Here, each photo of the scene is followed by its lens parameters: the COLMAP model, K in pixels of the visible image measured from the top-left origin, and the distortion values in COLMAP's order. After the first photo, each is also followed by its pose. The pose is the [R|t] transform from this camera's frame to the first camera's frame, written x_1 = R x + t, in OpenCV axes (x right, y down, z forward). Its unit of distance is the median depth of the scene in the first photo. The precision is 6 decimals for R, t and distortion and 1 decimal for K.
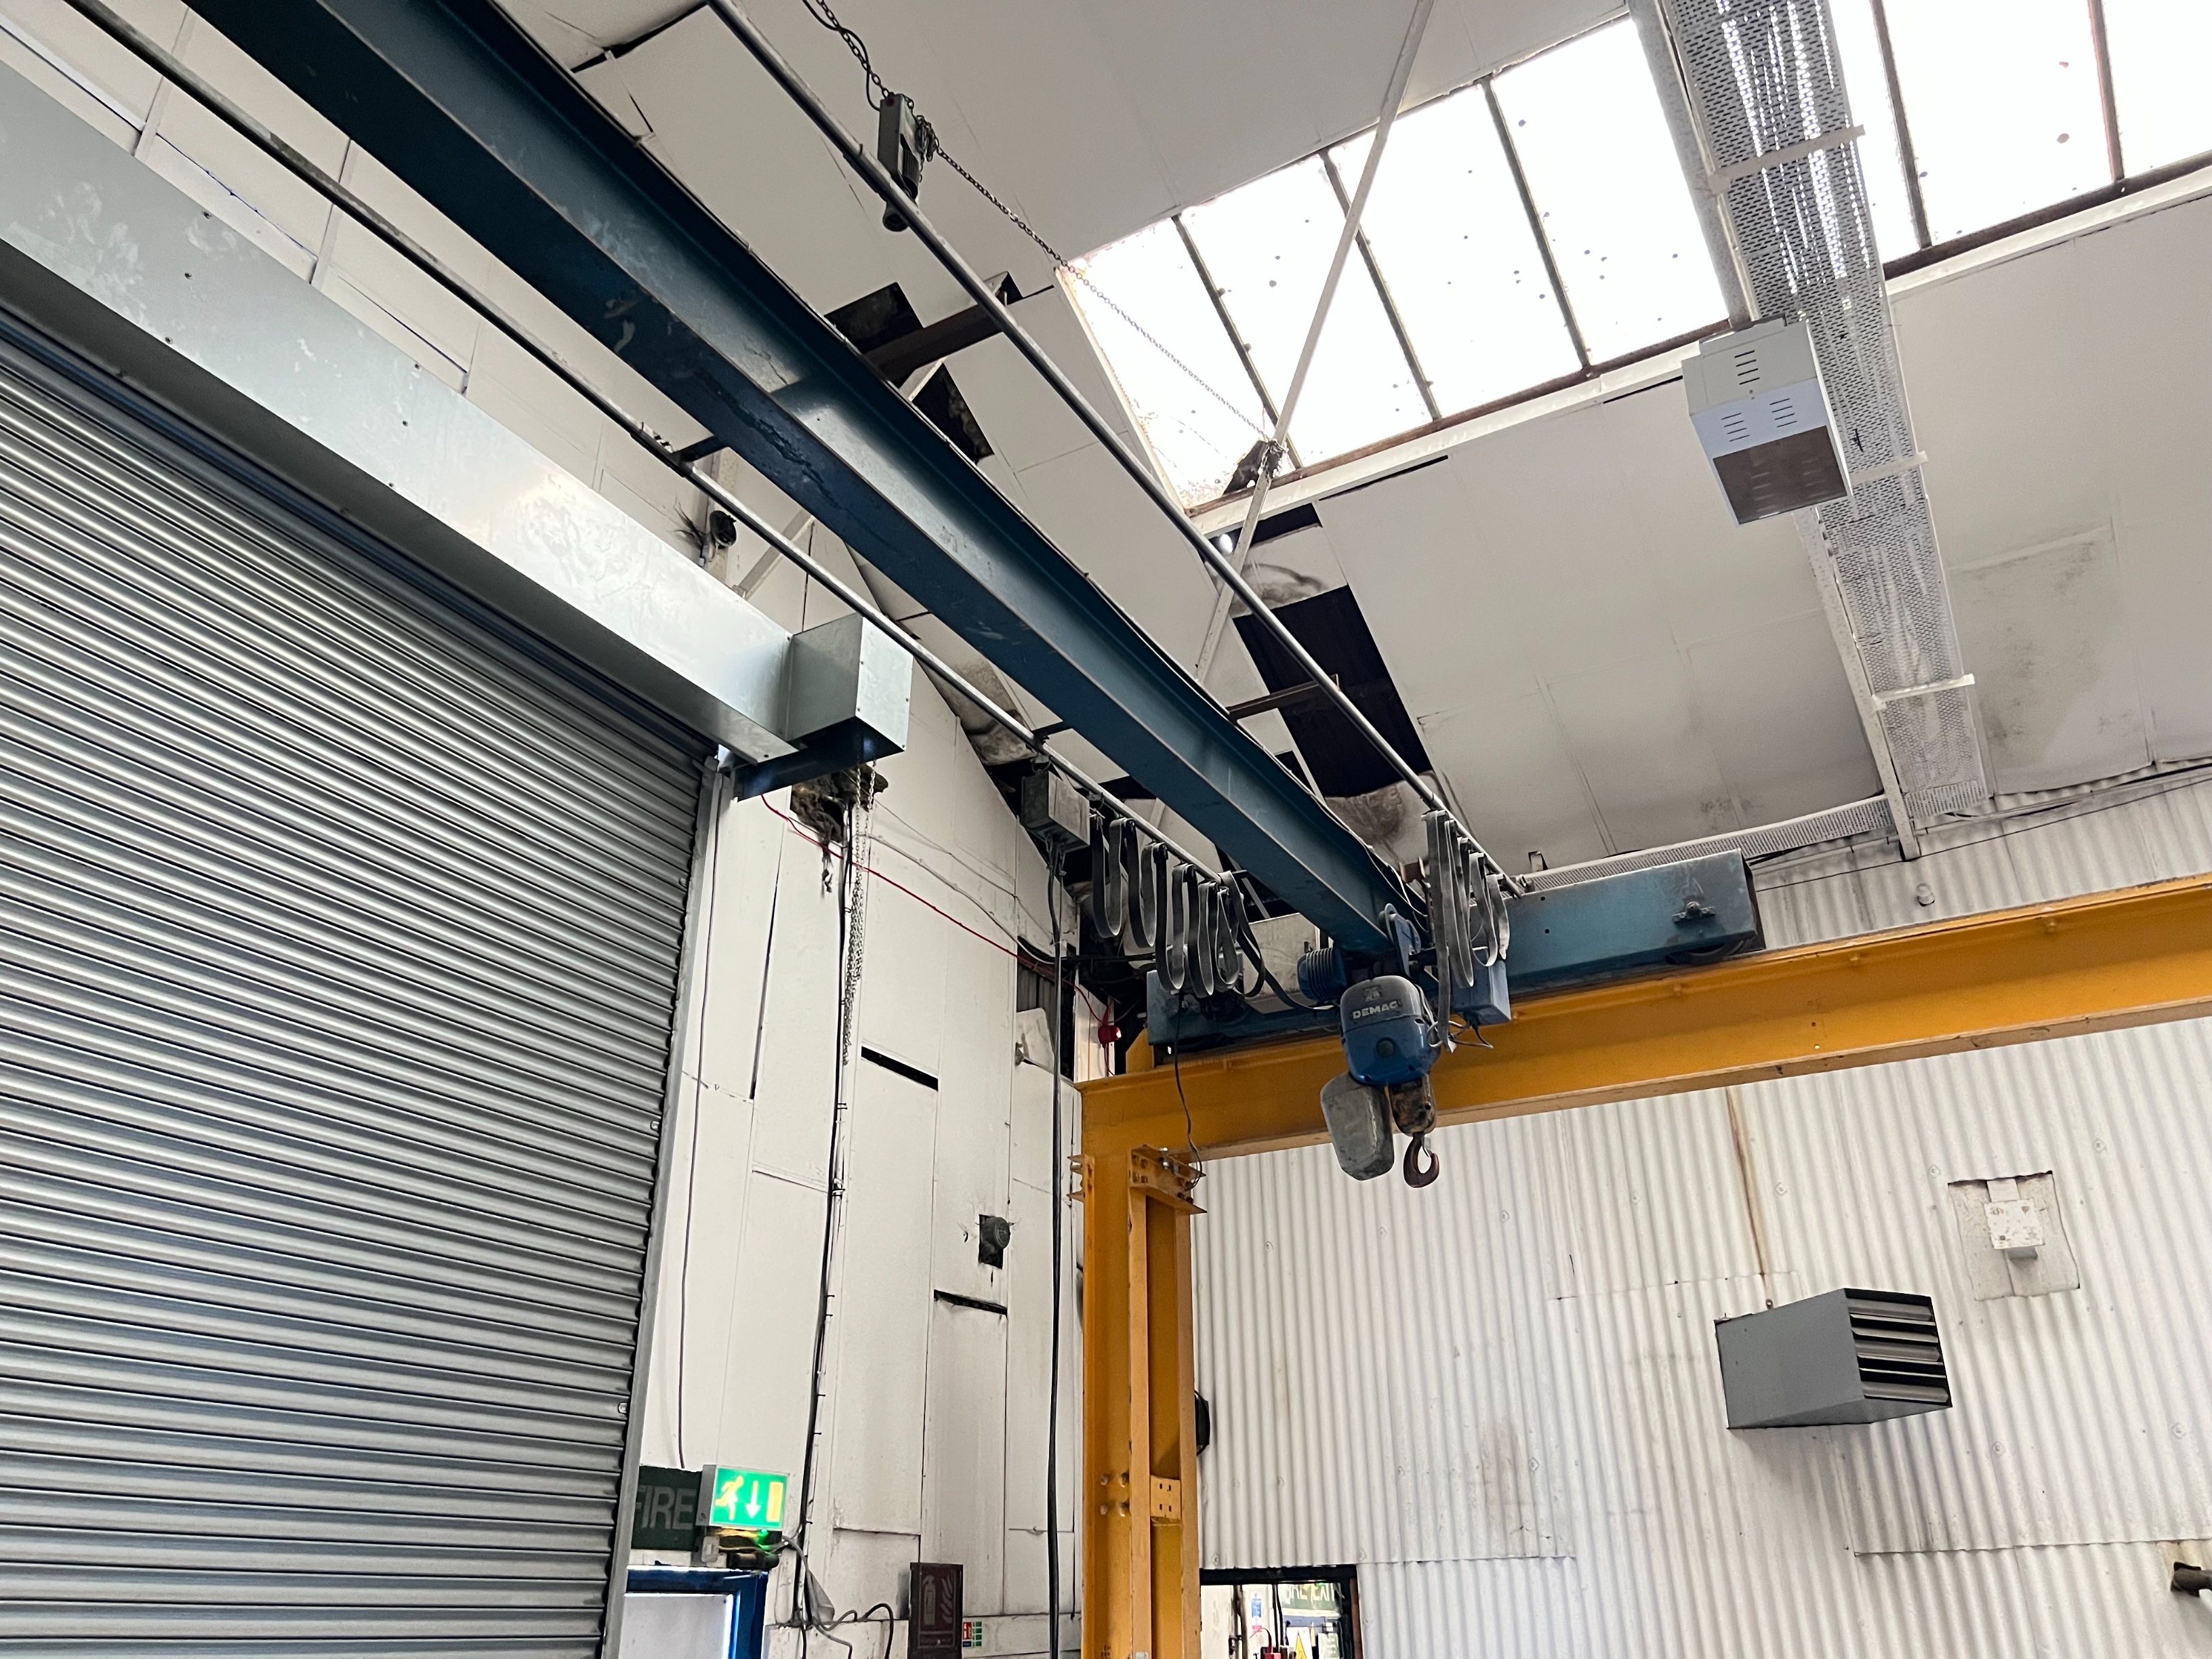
lens RADIAL K [[1651.6, 0, 1106.0], [0, 1651.6, 829.5], [0, 0, 1]] dist [0.066610, -0.001506]
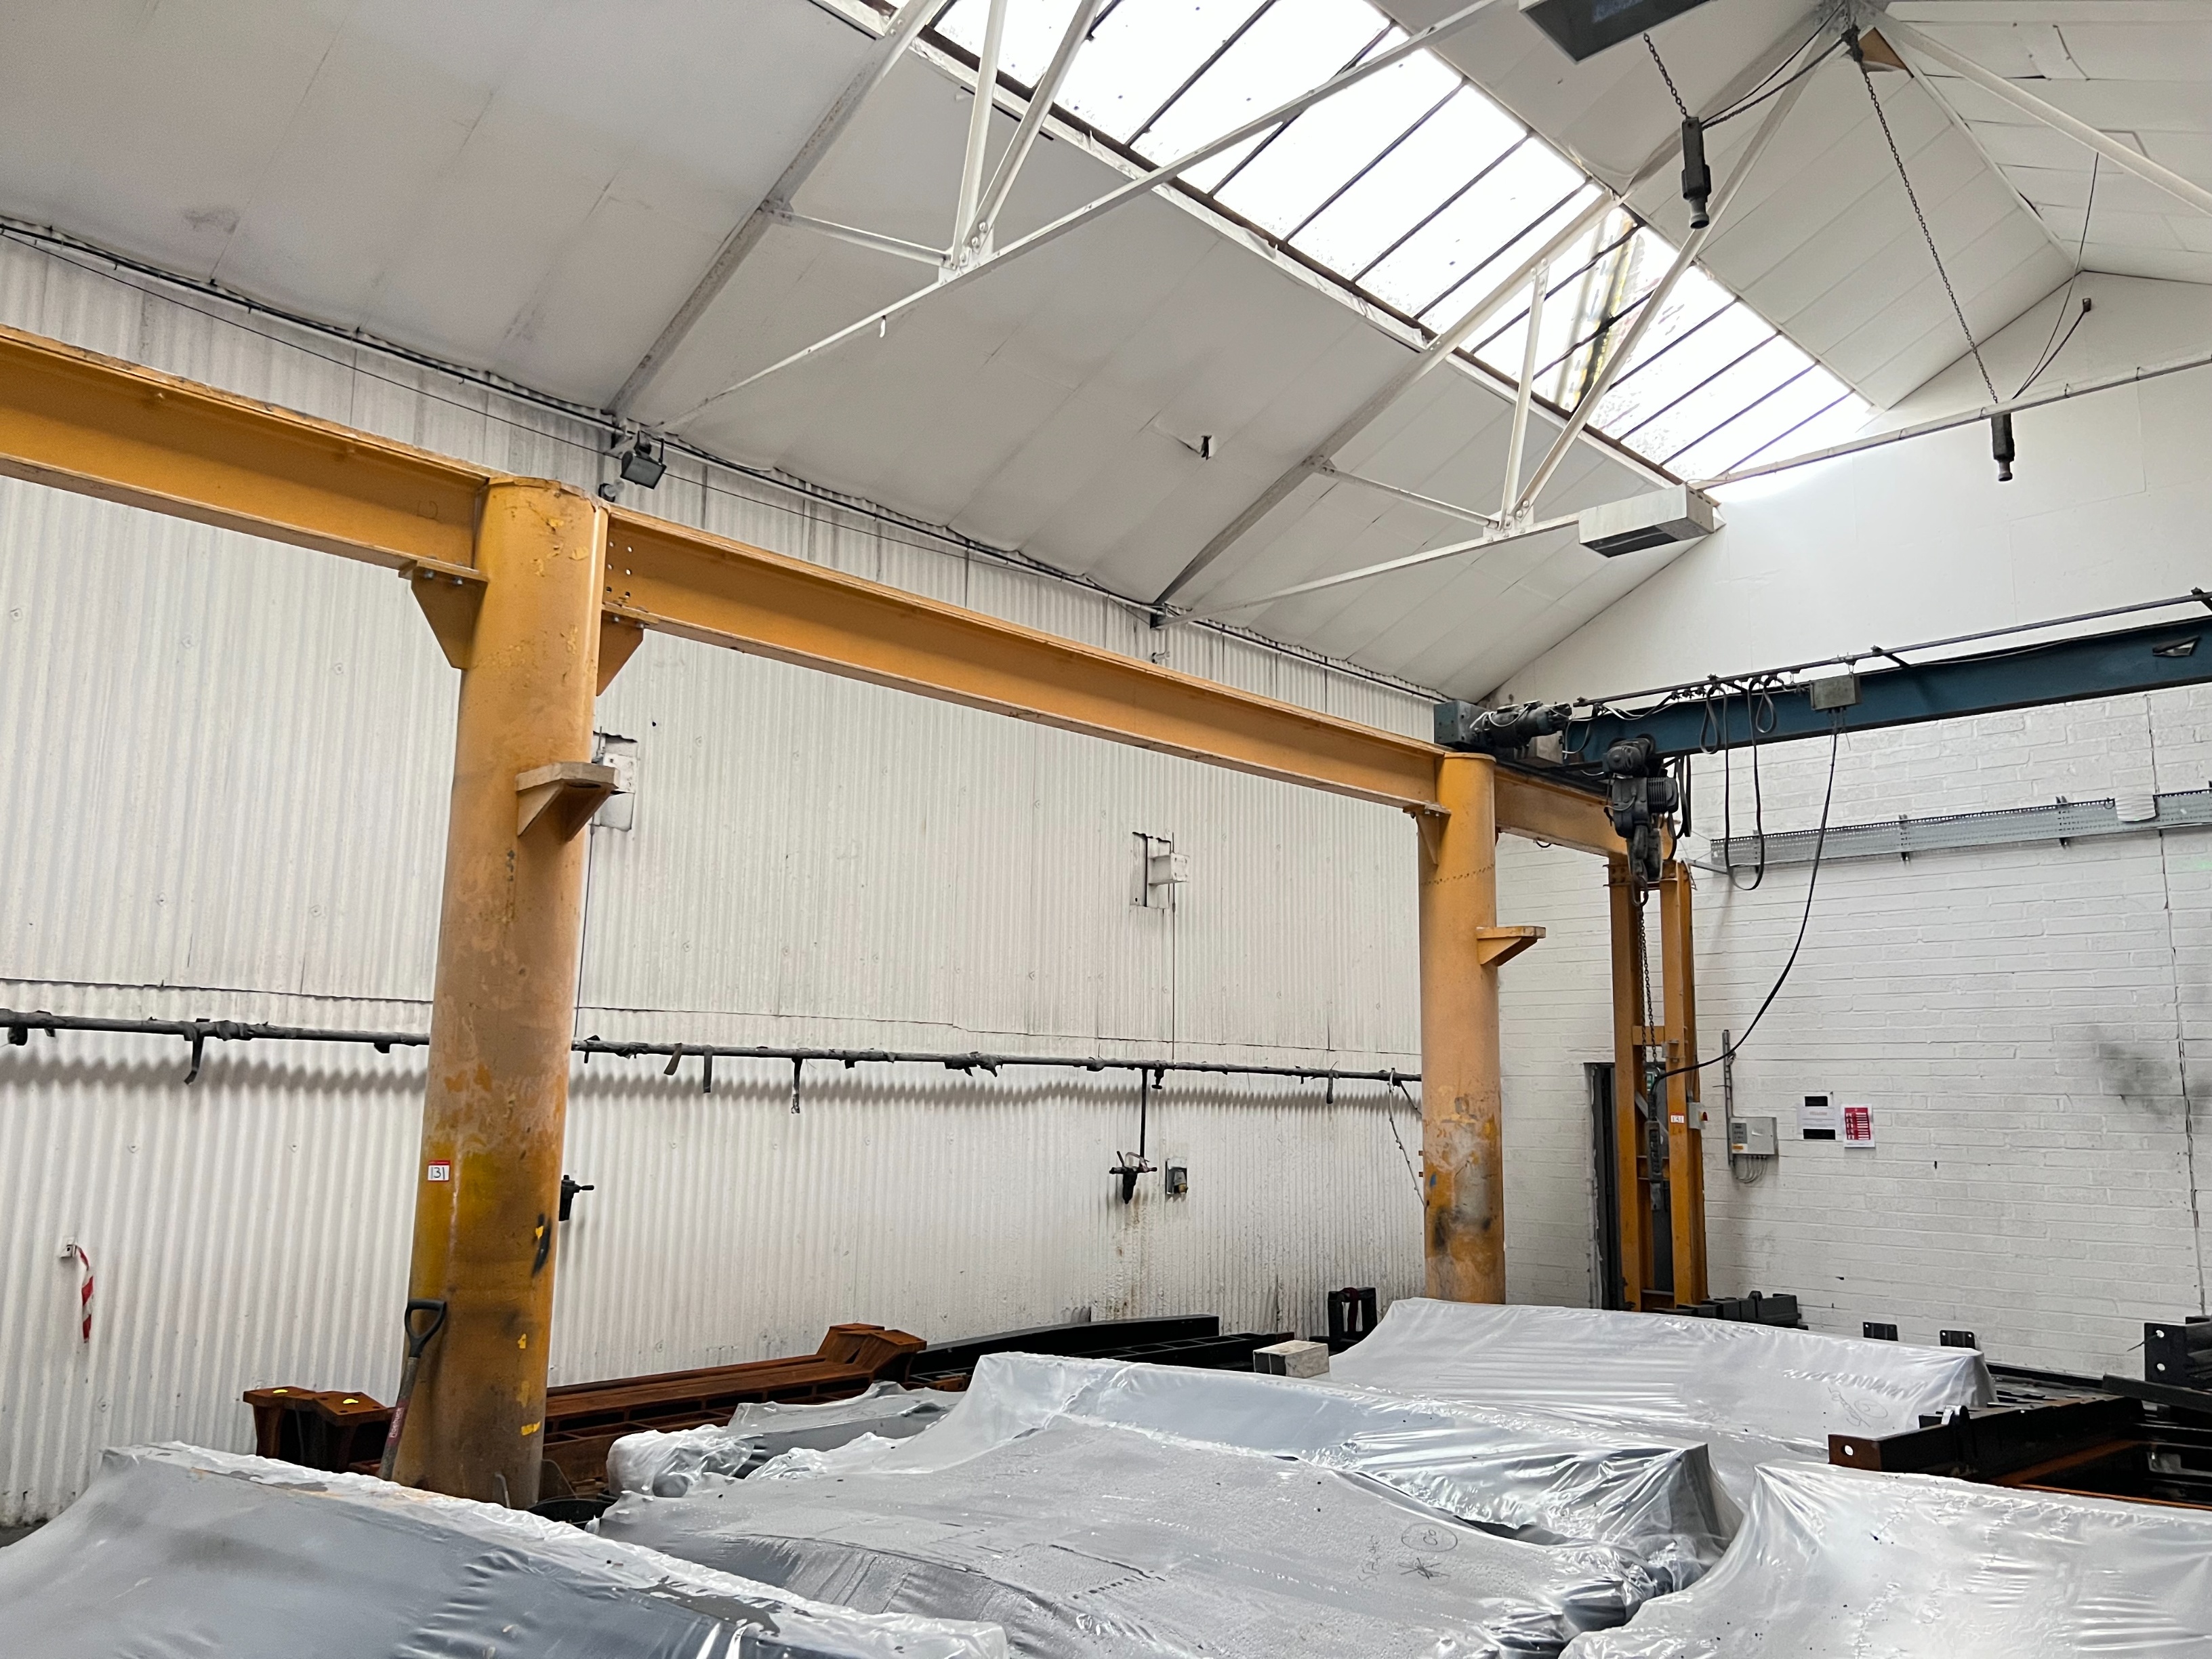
lens RADIAL K [[1651.6, 0, 1106.0], [0, 1651.6, 829.5], [0, 0, 1]] dist [0.066610, -0.001506]
pose [[0.256034, 0.160746, 0.953209, -0.450727], [-0.450066, 0.892504, -0.029620, 0.120865], [-0.855504, -0.421423, 0.300857, 0.231430]]
